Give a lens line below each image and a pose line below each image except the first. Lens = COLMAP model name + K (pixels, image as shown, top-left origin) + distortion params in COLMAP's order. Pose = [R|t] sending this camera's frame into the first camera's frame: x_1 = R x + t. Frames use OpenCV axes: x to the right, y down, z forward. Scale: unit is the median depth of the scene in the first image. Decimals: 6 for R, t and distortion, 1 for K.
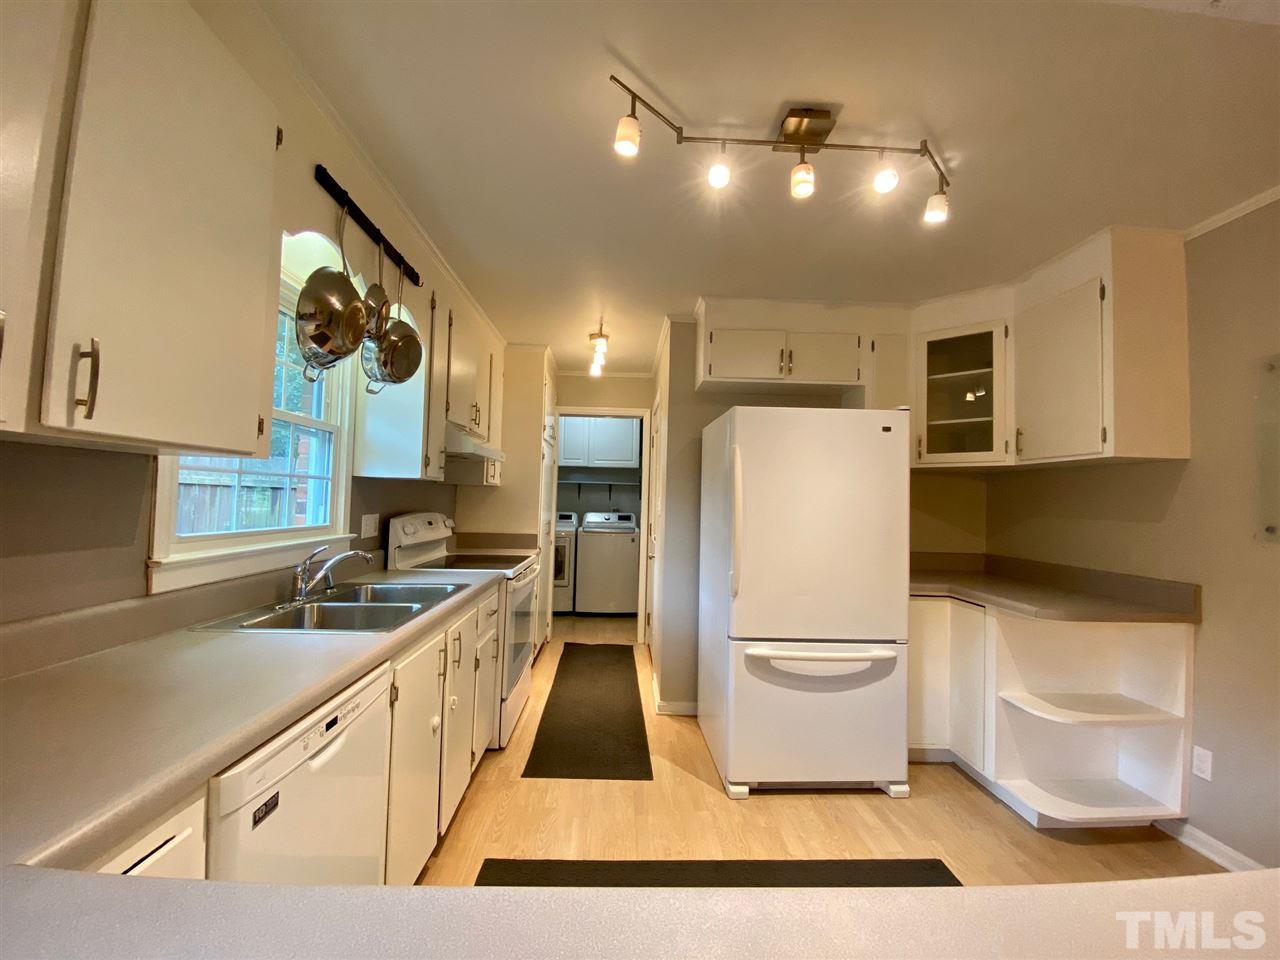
lens RADIAL K [[527.4, 0, 634.9], [0, 527.4, 485.0], [0, 0, 1]] dist [0.060992, -0.042424]
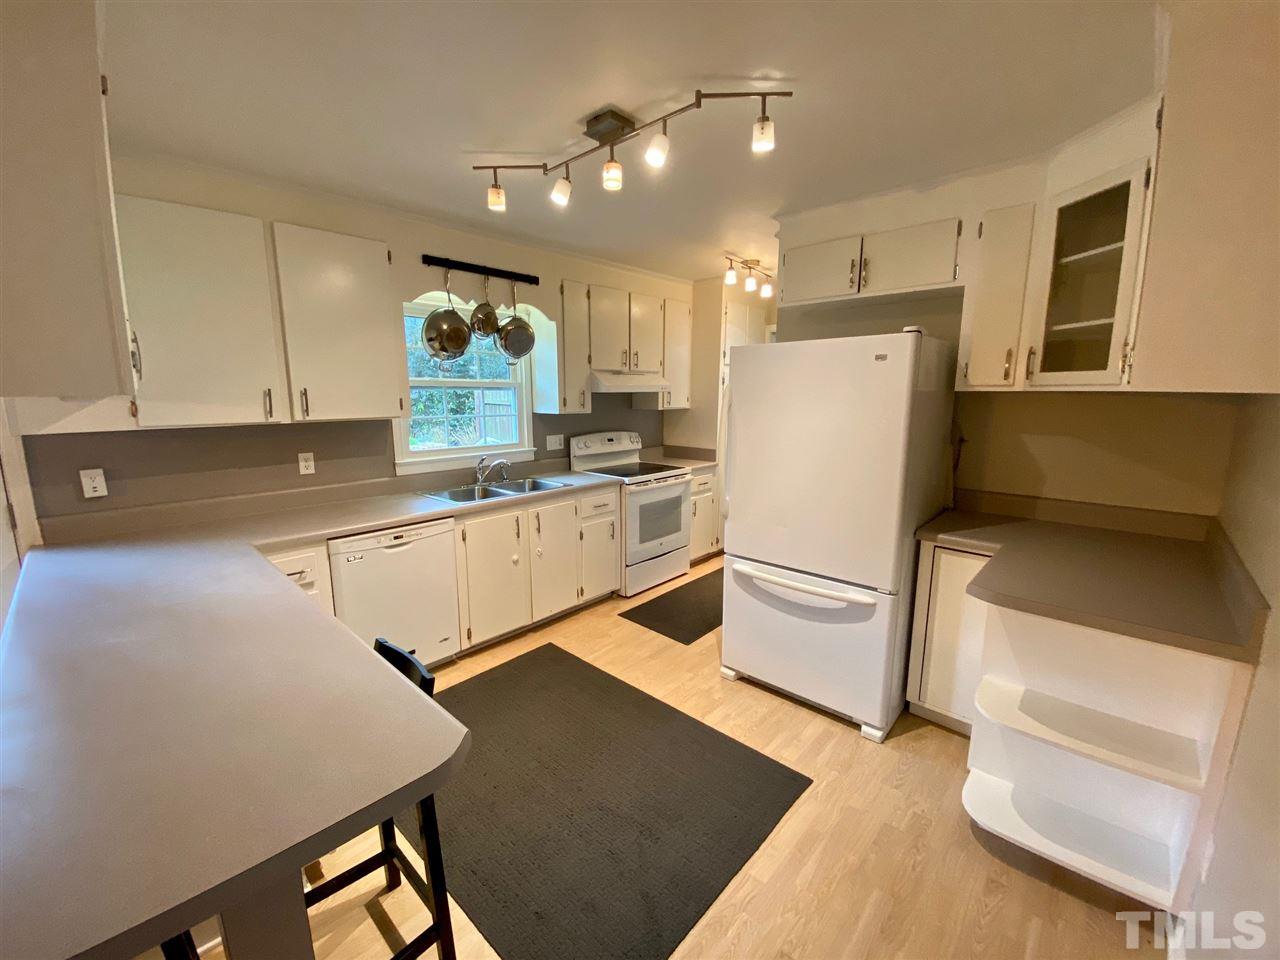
lens RADIAL K [[527.4, 0, 634.9], [0, 527.4, 485.0], [0, 0, 1]] dist [0.060992, -0.042424]
pose [[0.699498, 0.099504, -0.707673, 0.837288], [0.041220, 0.982993, 0.178959, -0.073914], [0.713445, -0.154351, 0.683500, 0.086164]]
